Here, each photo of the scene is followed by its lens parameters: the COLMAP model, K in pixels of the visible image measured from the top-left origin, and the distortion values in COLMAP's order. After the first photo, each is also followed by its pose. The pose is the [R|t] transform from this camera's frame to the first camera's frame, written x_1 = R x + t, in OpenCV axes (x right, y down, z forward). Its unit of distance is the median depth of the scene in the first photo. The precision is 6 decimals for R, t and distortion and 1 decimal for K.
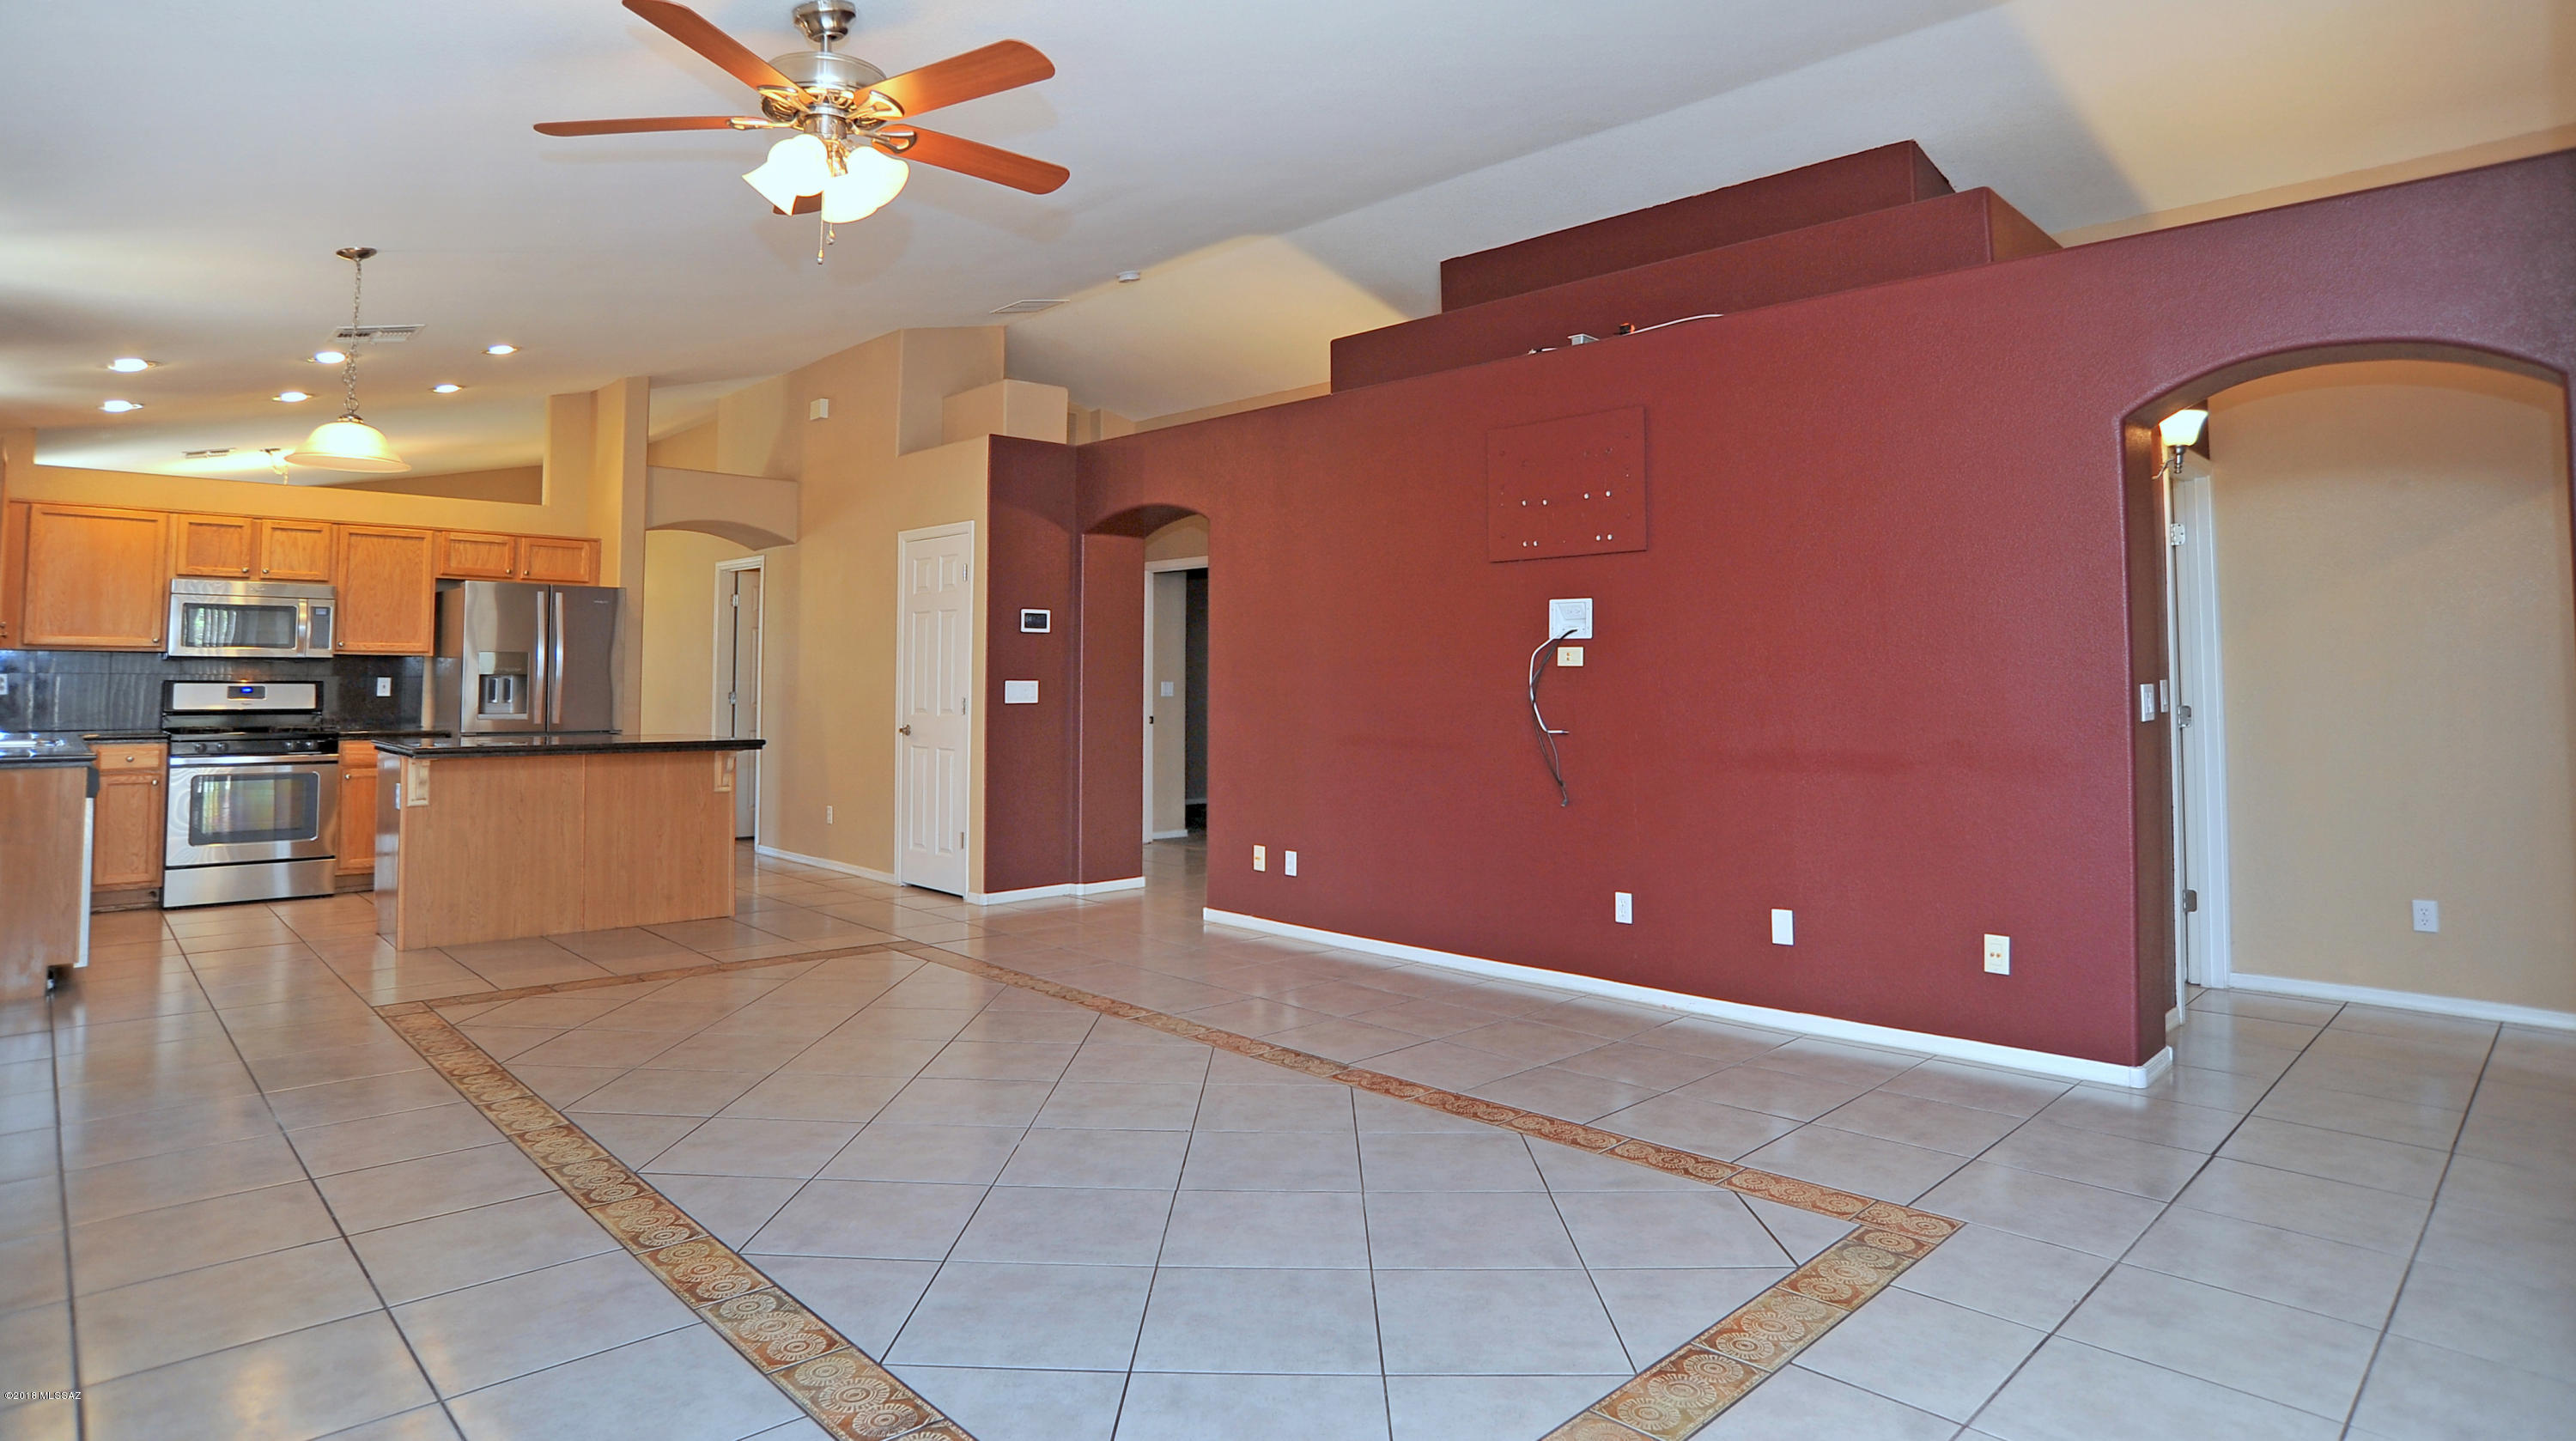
lens RADIAL K [[1362.2, 0, 1292.2], [0, 1362.2, 601.9], [0, 0, 1]] dist [-0.094371, 0.038571]
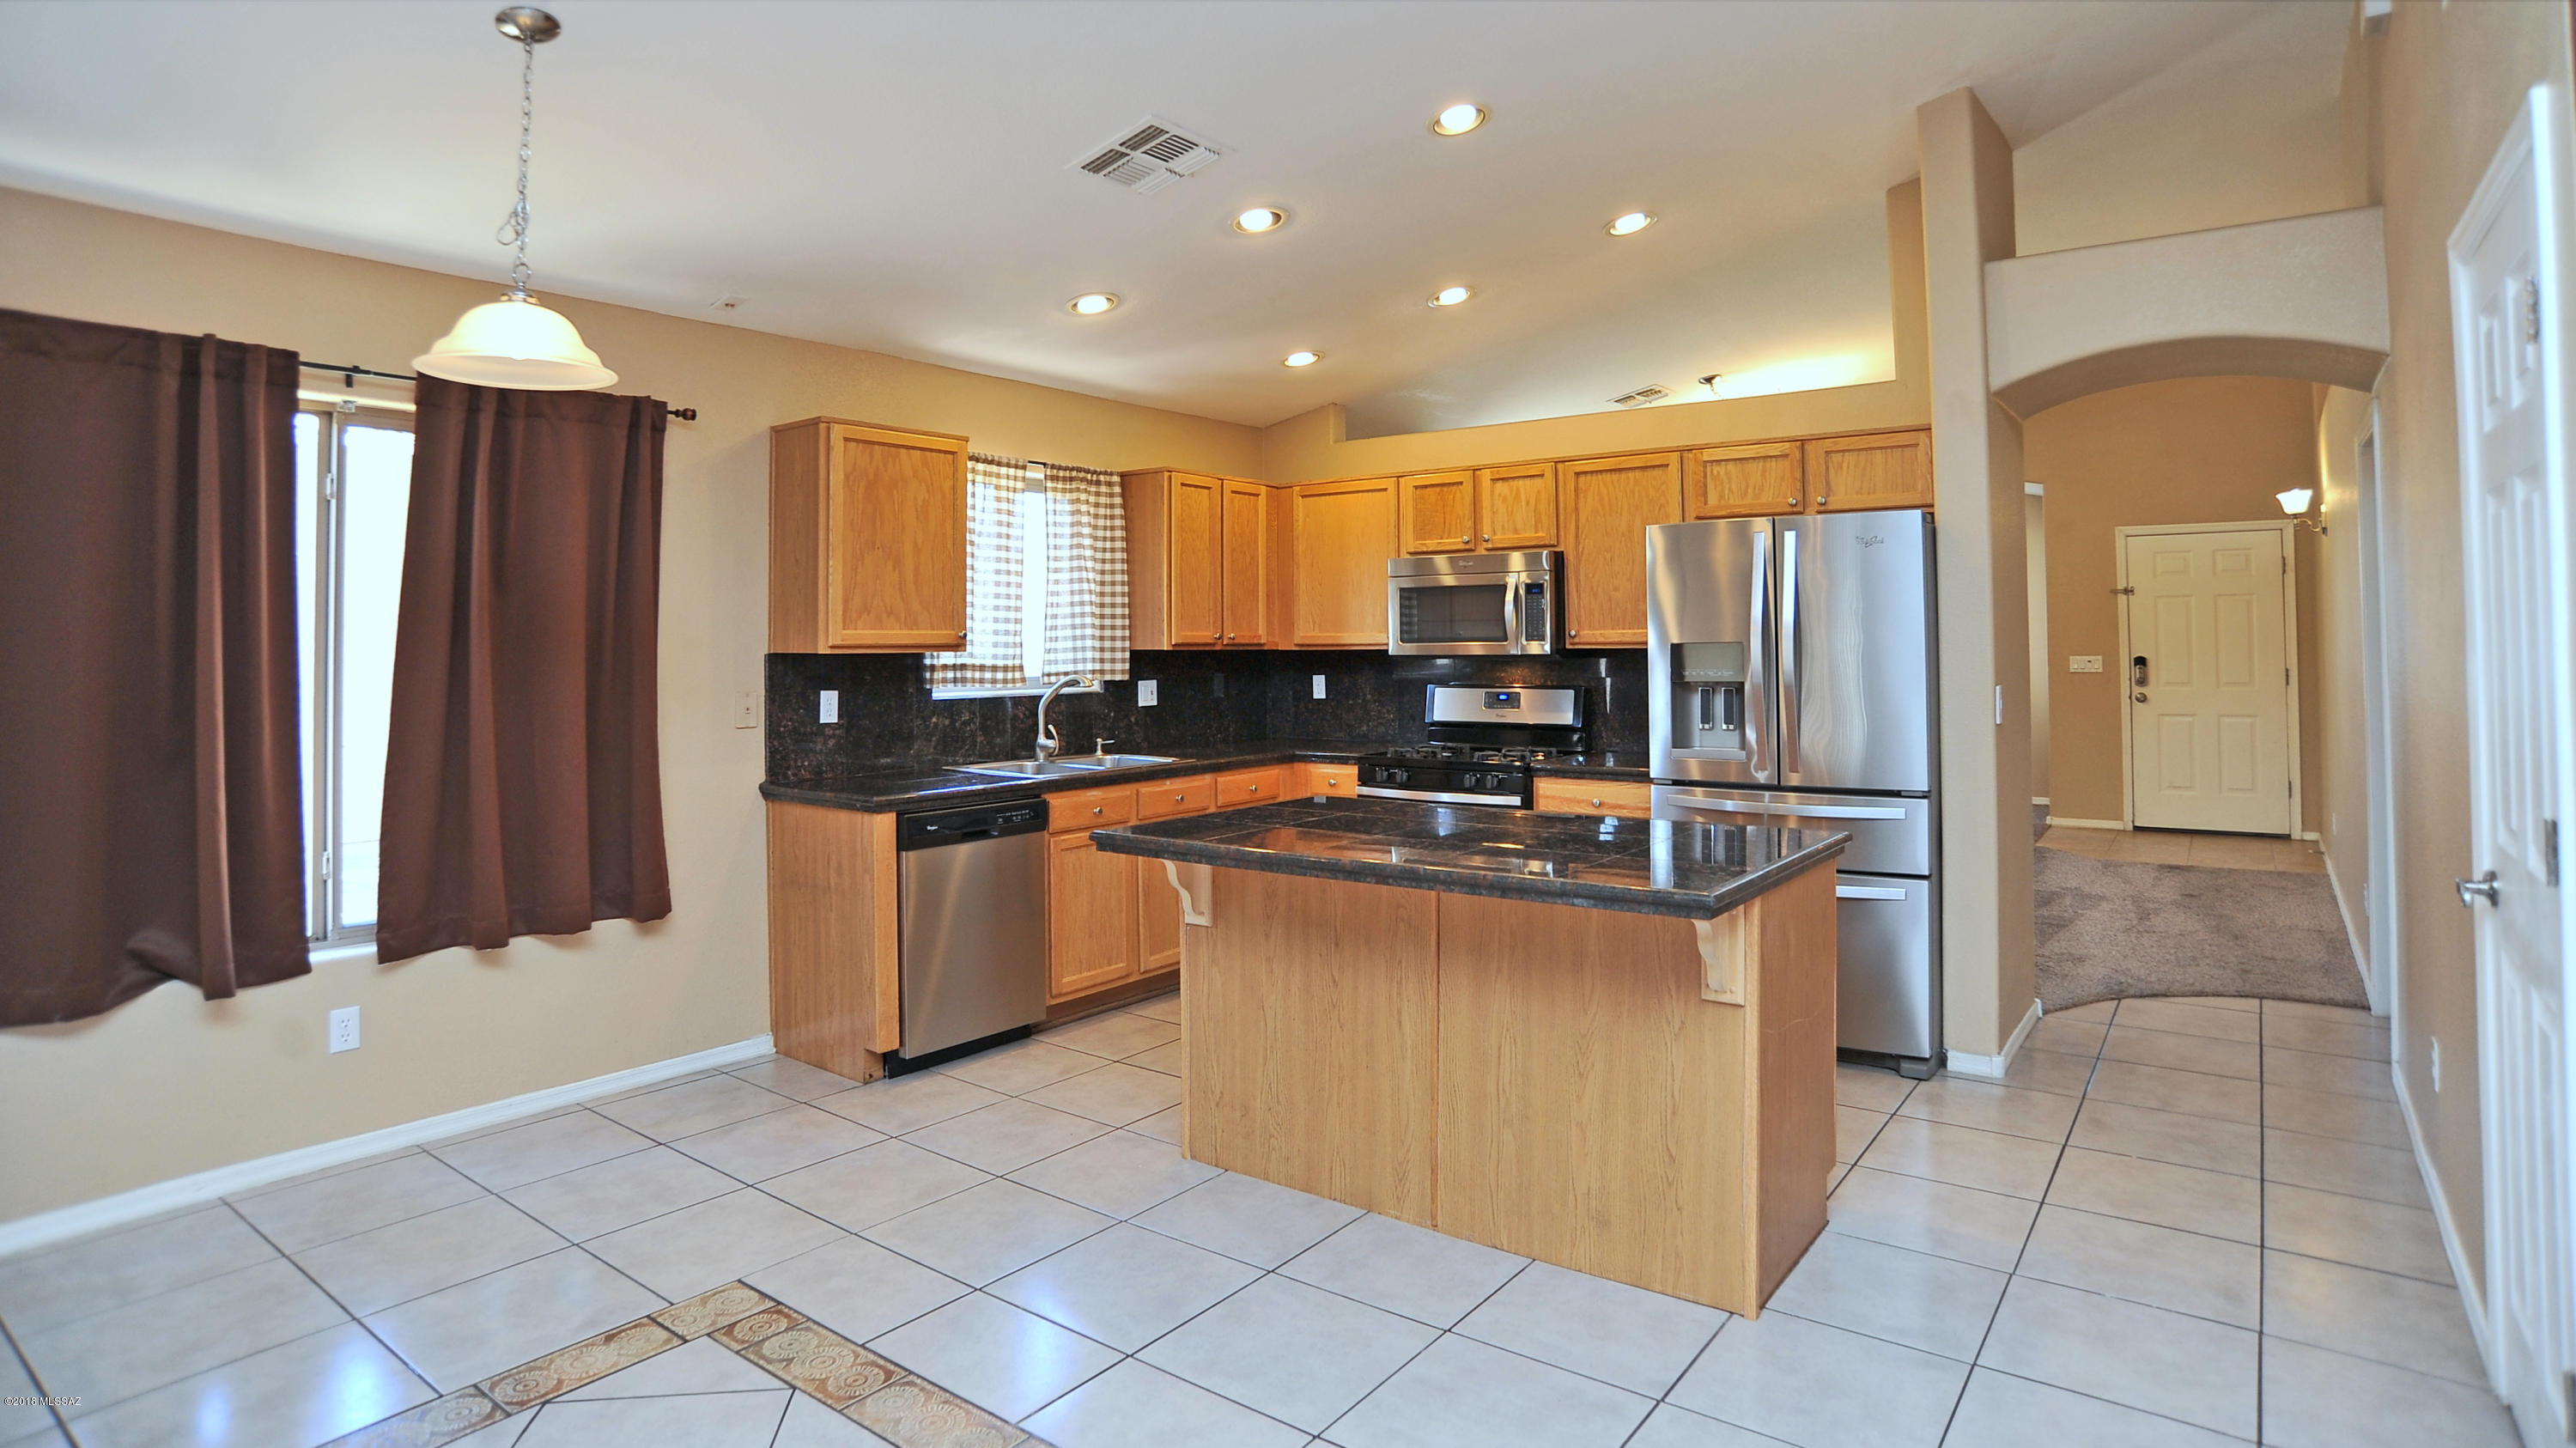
lens RADIAL K [[1350.2, 0, 1292.8], [0, 1350.2, 599.1], [0, 0, 1]] dist [-0.078932, 0.001195]
pose [[0.154295, -0.035965, -0.987370, -0.047809], [0.067144, 0.997409, -0.025838, 0.022935], [0.985741, -0.062310, 0.156310, 0.759558]]
